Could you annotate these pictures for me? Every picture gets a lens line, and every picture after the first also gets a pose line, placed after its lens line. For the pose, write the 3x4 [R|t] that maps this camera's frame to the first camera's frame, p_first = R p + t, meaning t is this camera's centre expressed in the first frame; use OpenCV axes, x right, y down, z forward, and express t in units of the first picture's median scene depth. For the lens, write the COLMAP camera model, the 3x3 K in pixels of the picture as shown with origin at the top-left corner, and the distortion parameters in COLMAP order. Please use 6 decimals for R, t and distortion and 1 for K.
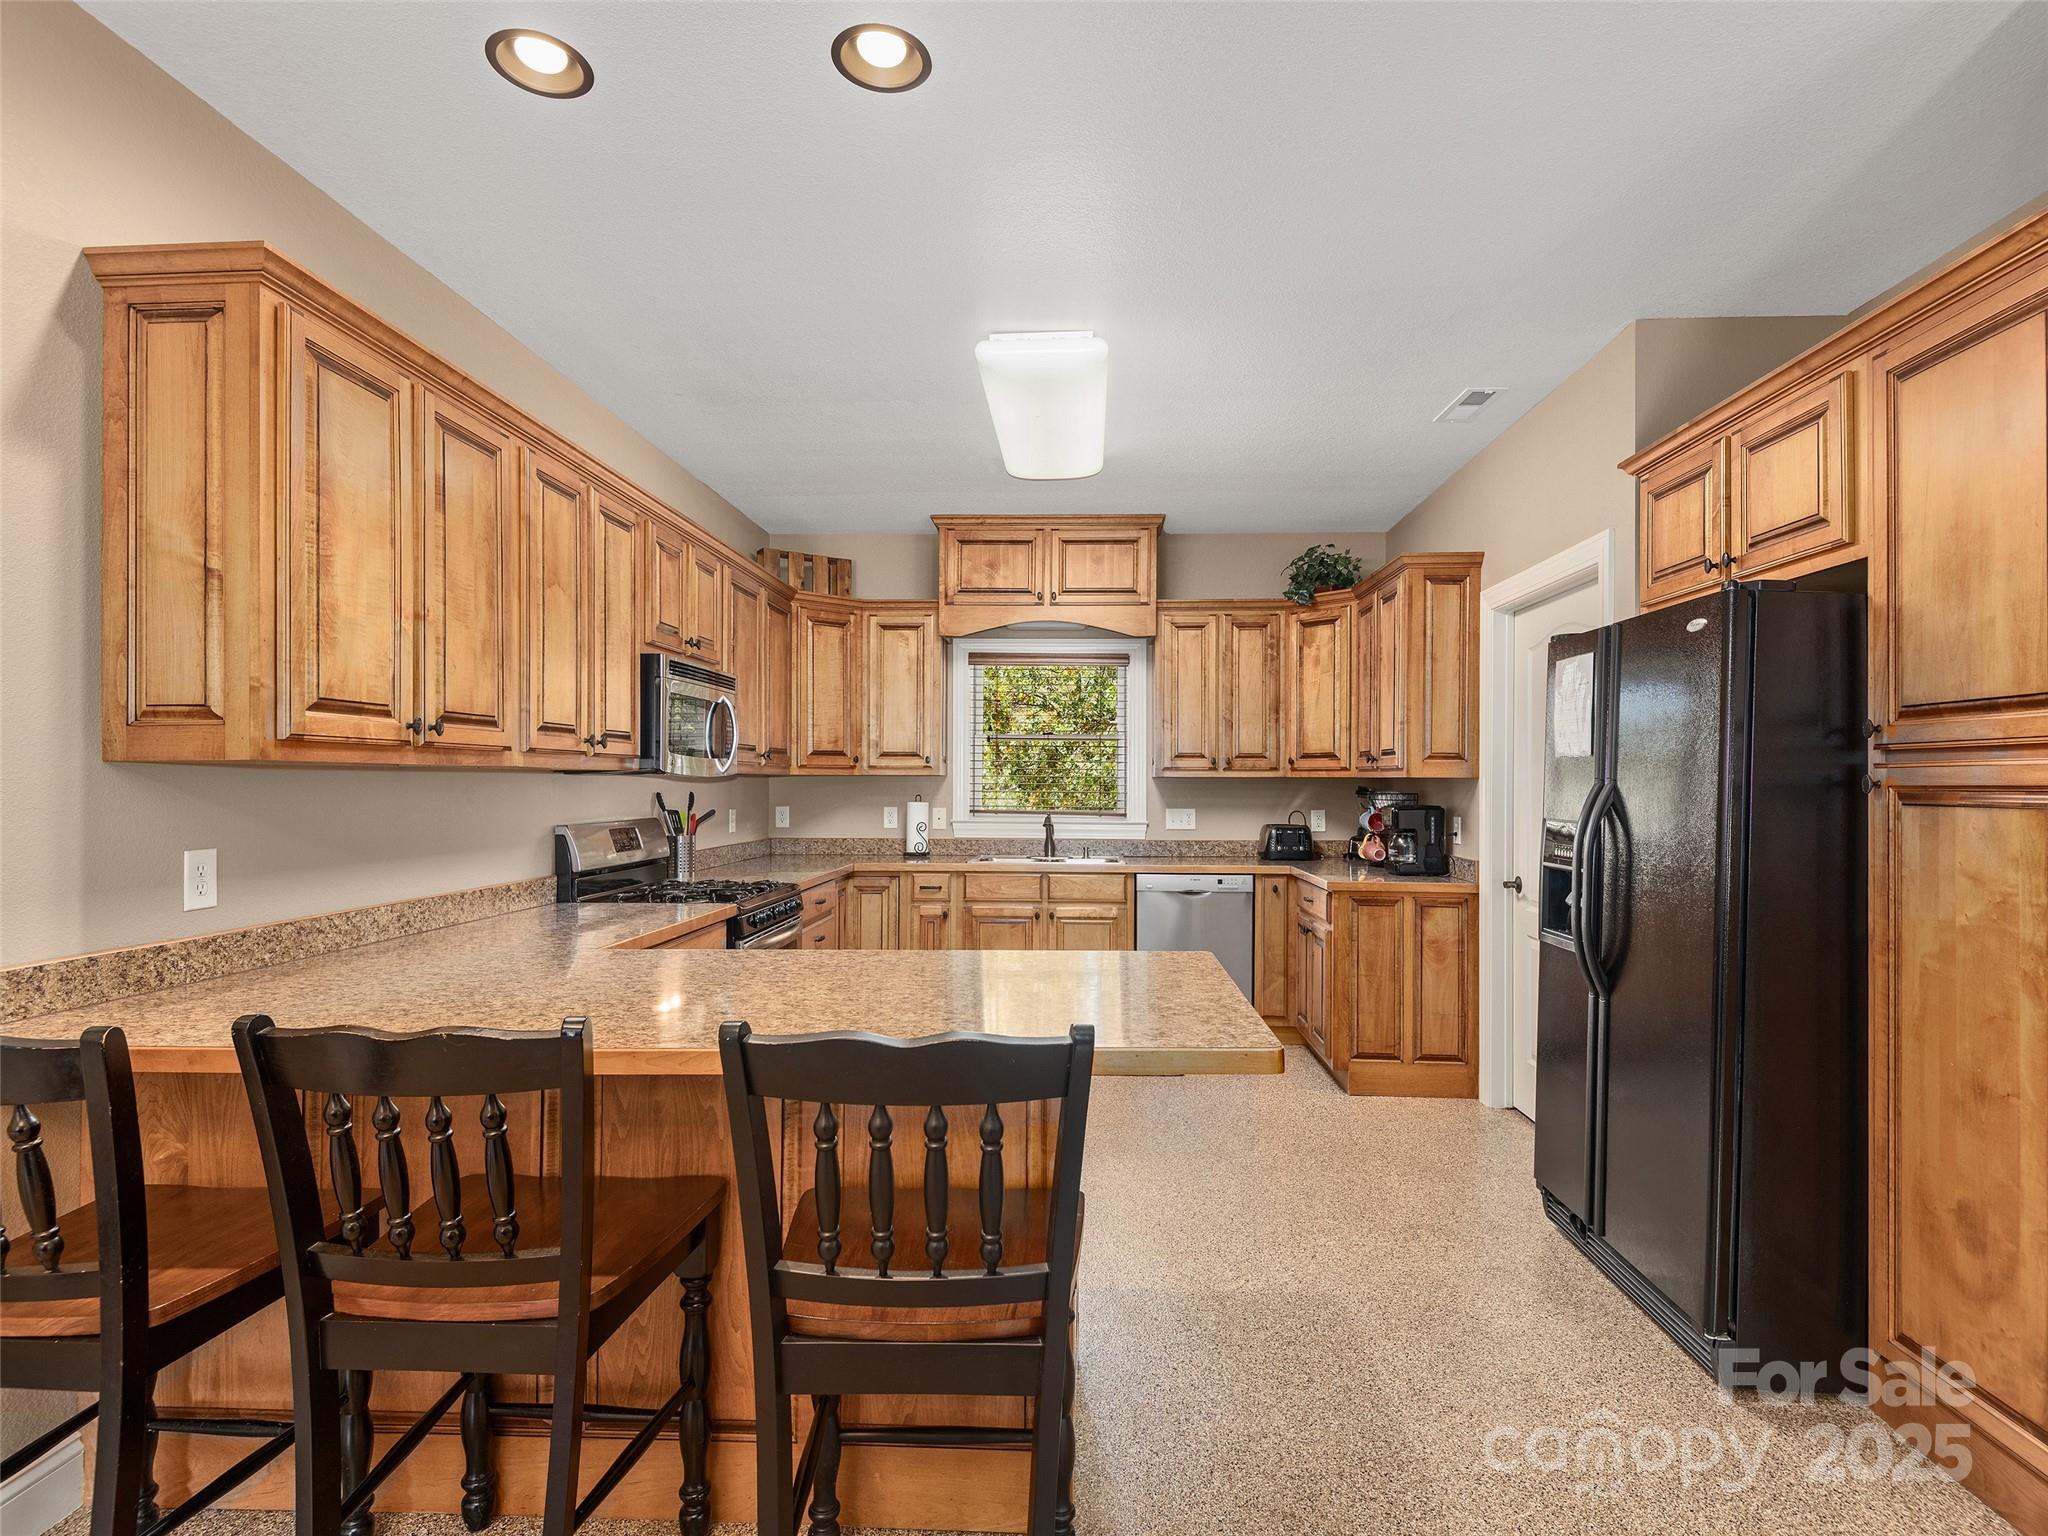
lens RADIAL K [[1056.7, 0, 1016.9], [0, 1056.7, 776.9], [0, 0, 1]] dist [0.062040, -0.039513]
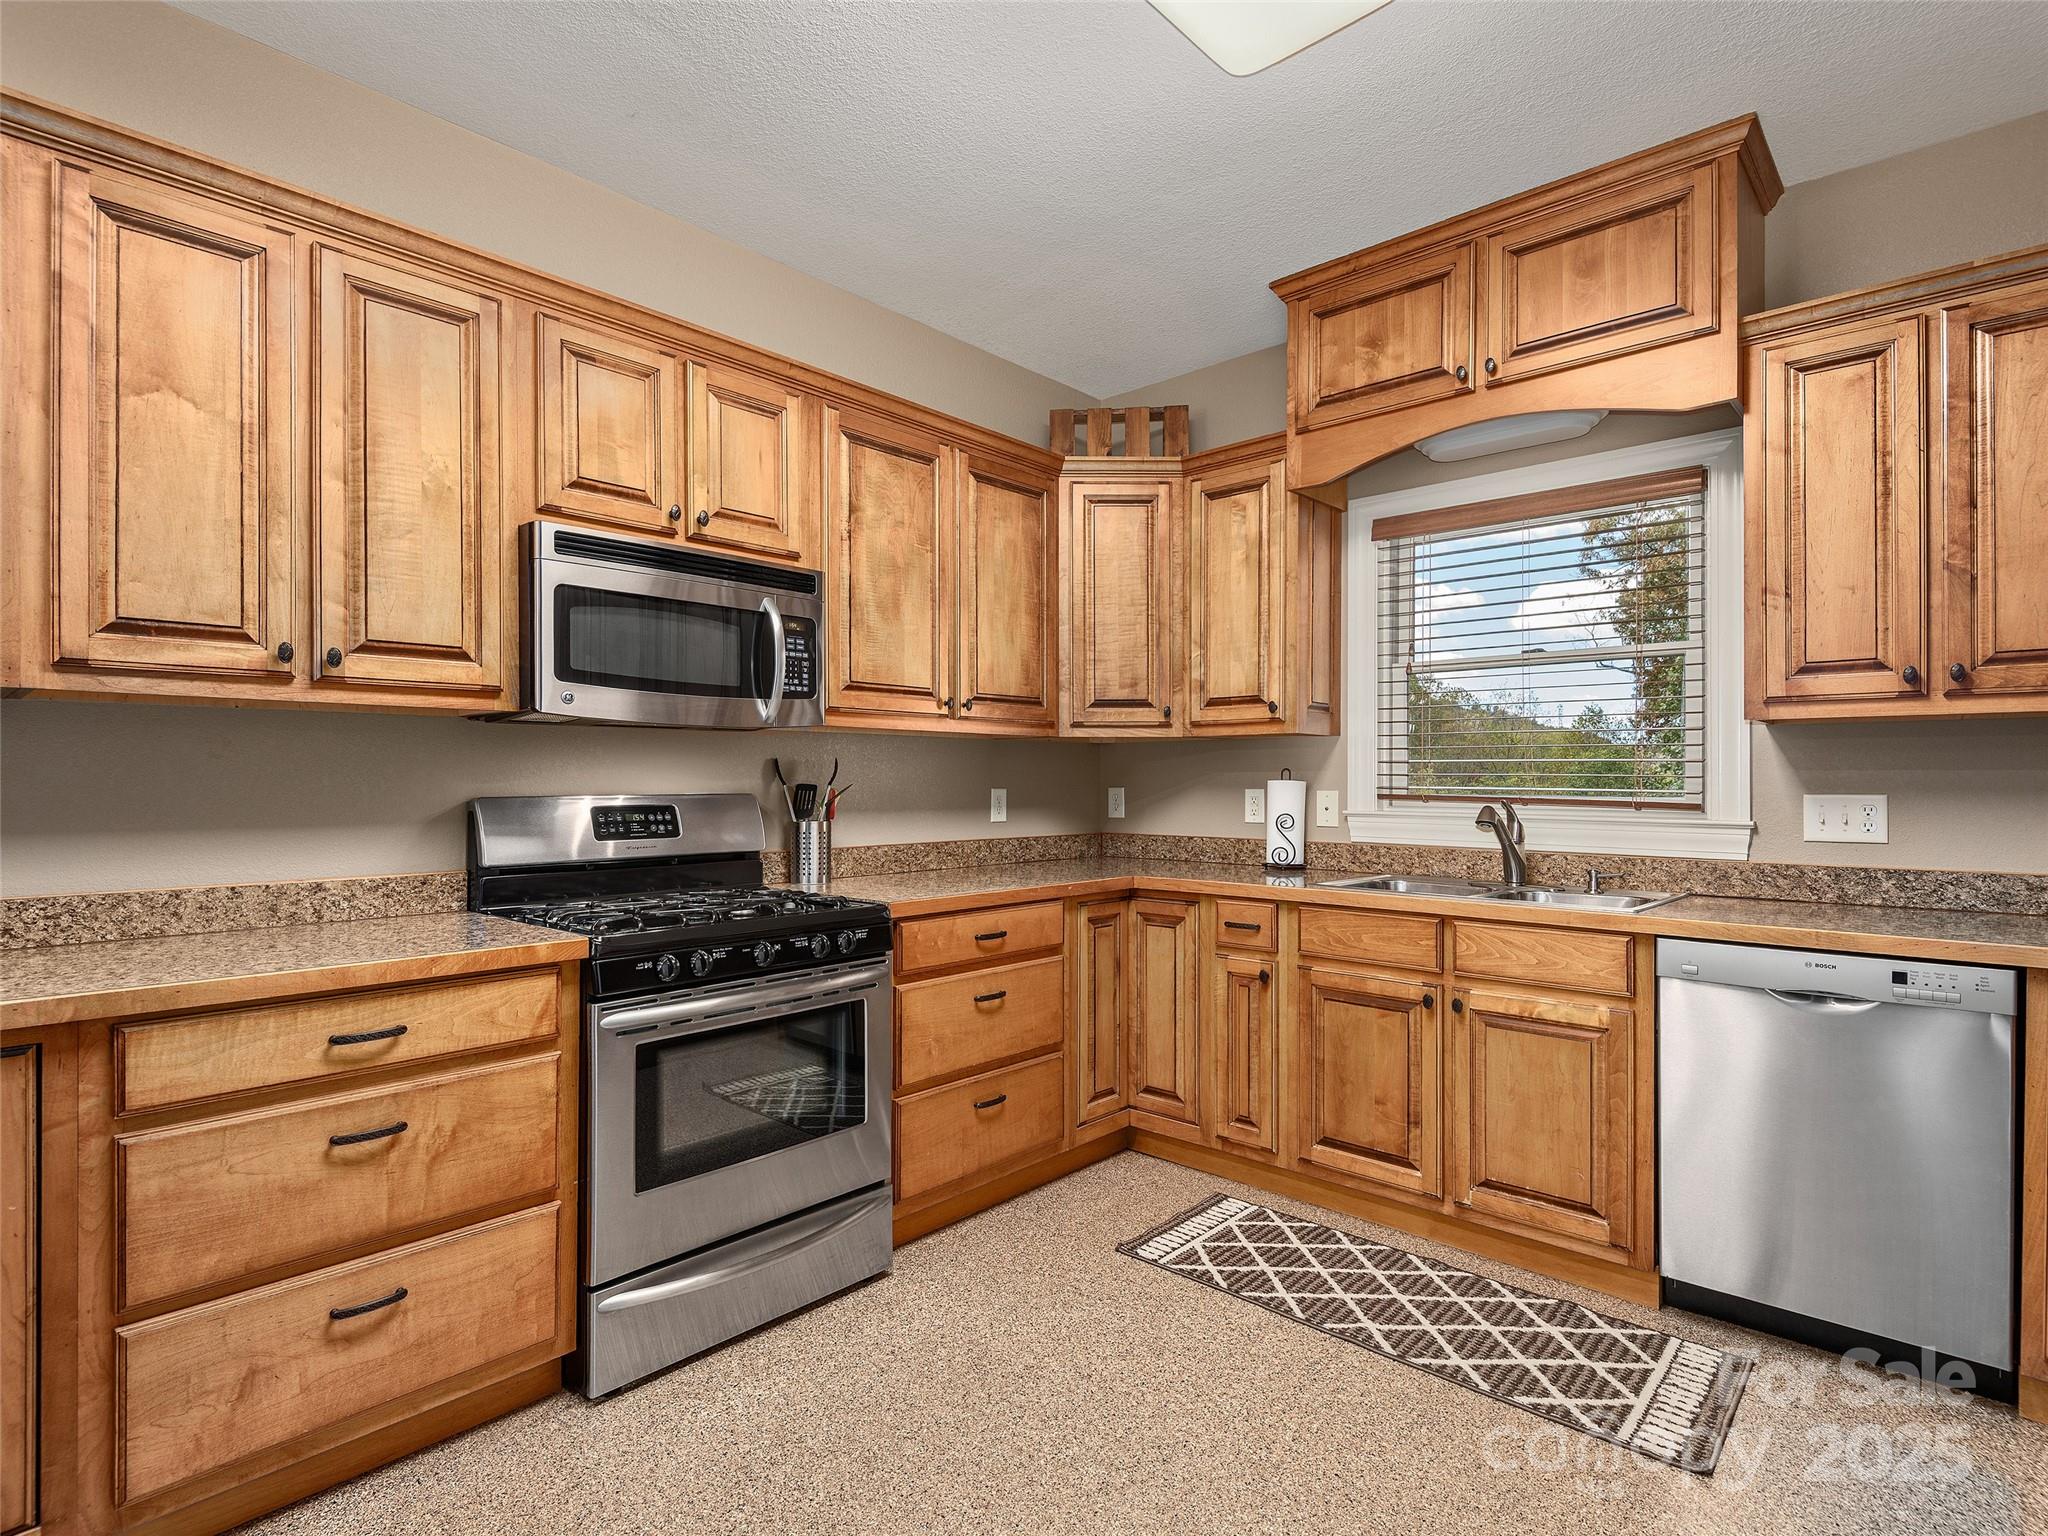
lens RADIAL K [[1056.7, 0, 1016.9], [0, 1056.7, 776.9], [0, 0, 1]] dist [0.062040, -0.039513]
pose [[0.773457, -0.003467, -0.633839, 0.181842], [0.004310, 0.999991, -0.000210, 0.022433], [0.633834, -0.002570, 0.773465, 0.459378]]
